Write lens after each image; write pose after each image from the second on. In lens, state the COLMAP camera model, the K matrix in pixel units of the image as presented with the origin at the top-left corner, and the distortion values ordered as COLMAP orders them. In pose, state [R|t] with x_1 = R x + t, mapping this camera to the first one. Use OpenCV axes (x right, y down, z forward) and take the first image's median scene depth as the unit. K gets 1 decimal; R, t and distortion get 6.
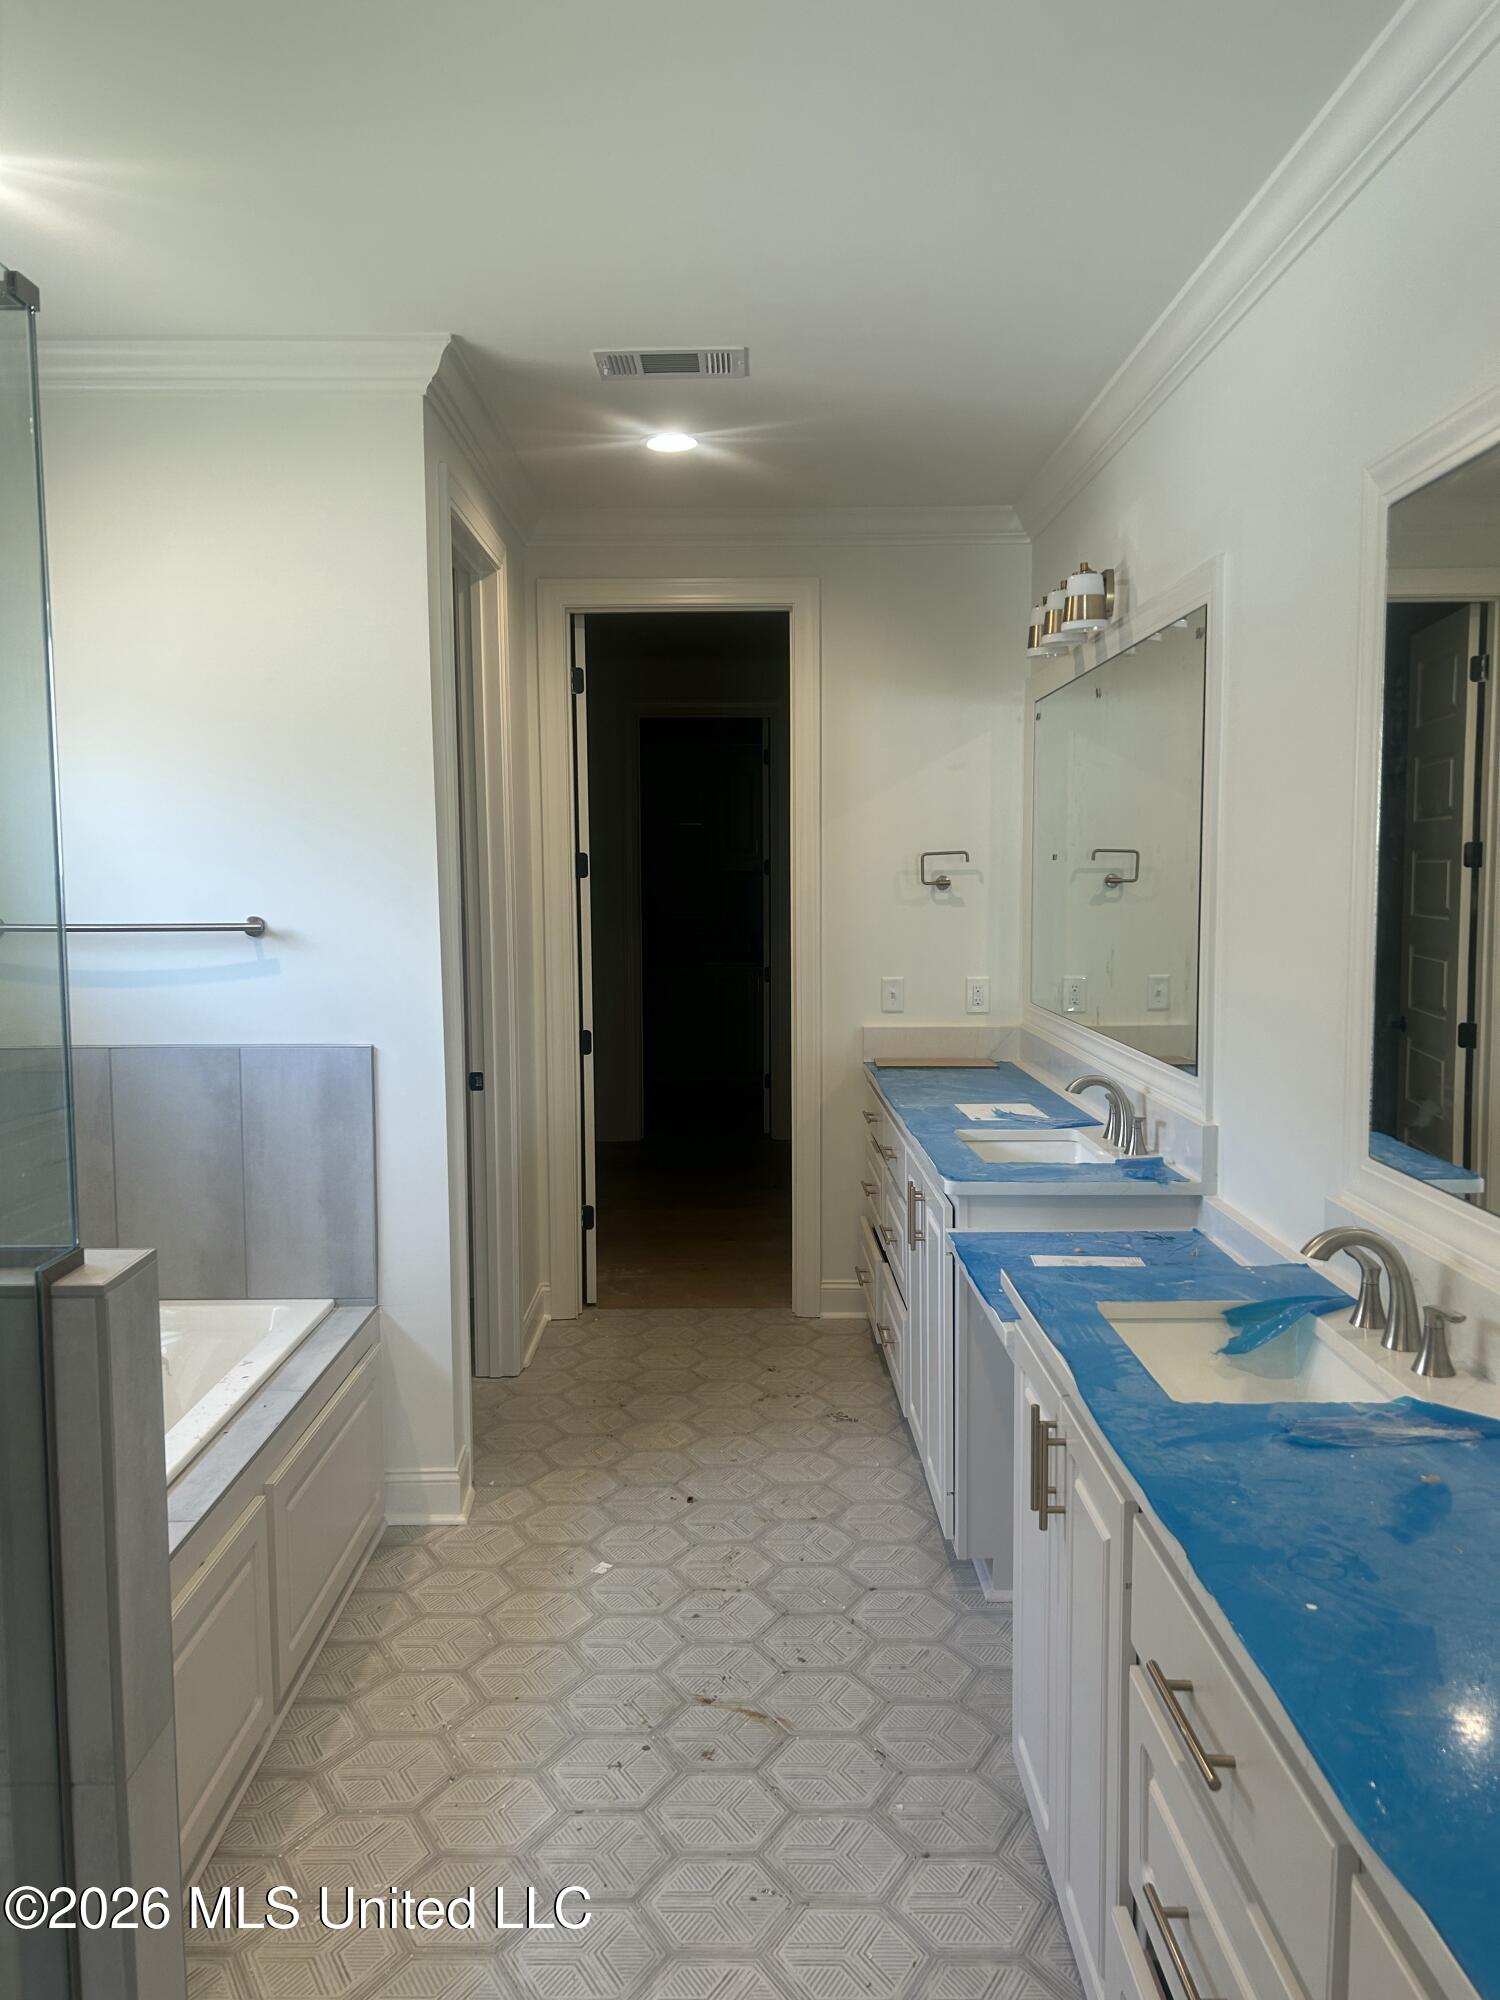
lens RADIAL K [[1498.2, 0, 750.3], [0, 1498.2, 999.1], [0, 0, 1]] dist [-0.005479, -0.001439]
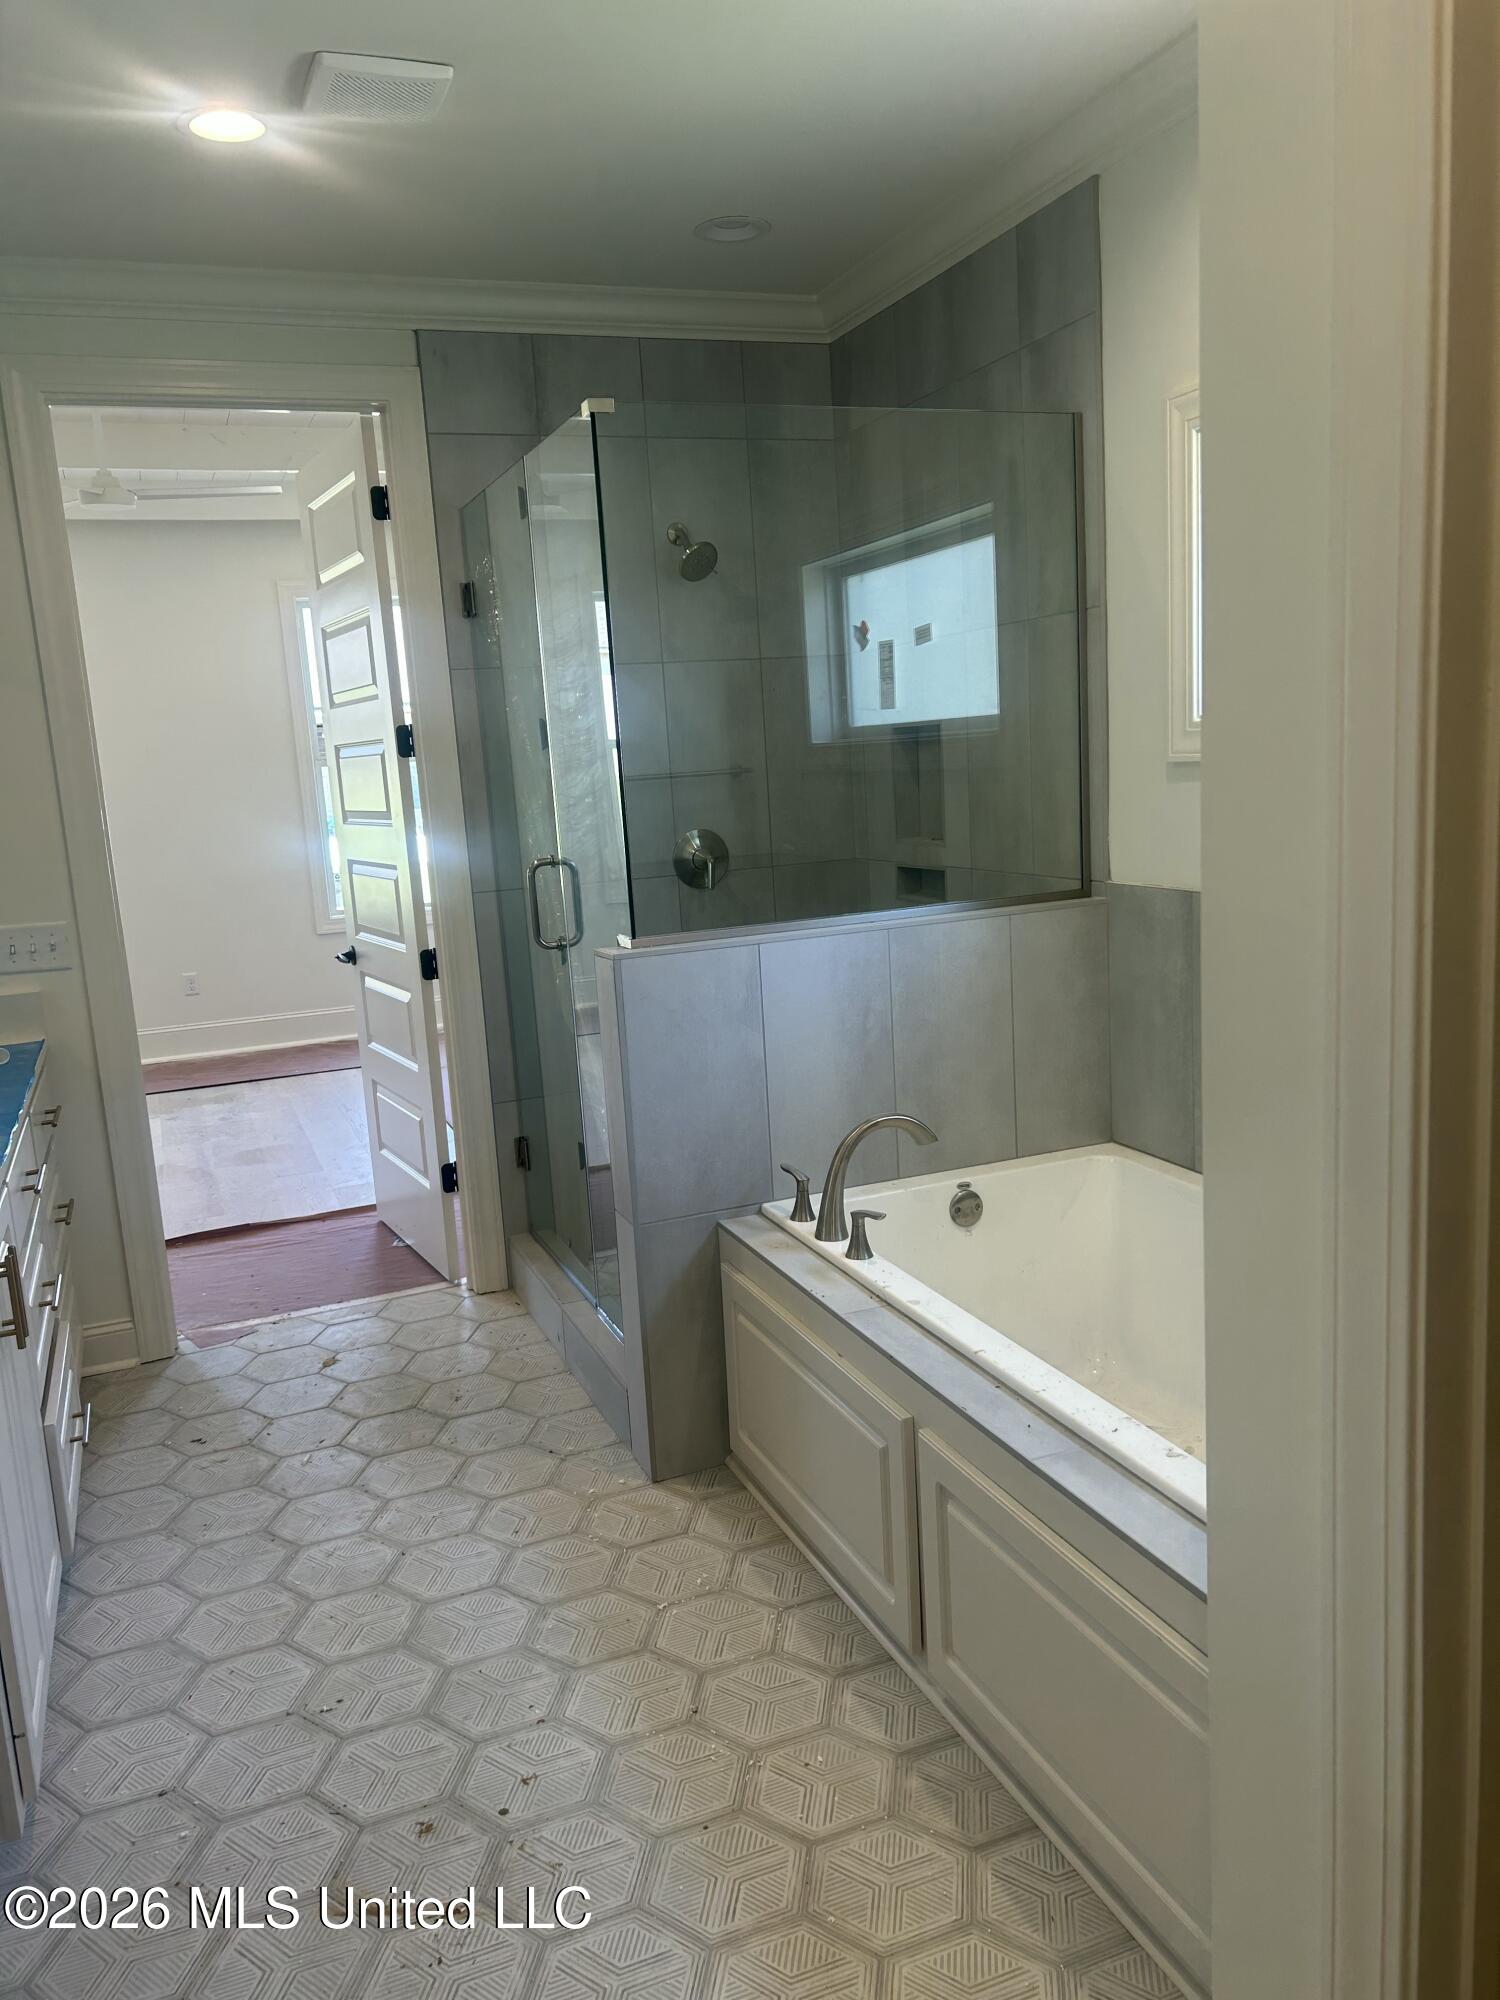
lens RADIAL K [[1498.2, 0, 753.7], [0, 1498.2, 1003.2], [0, 0, 1]] dist [-0.005479, -0.001439]
pose [[-0.927711, 0.120027, -0.353478, 0.041176], [0.030140, 0.967891, 0.249555, -0.132868], [0.372081, 0.220861, -0.901541, 1.772767]]
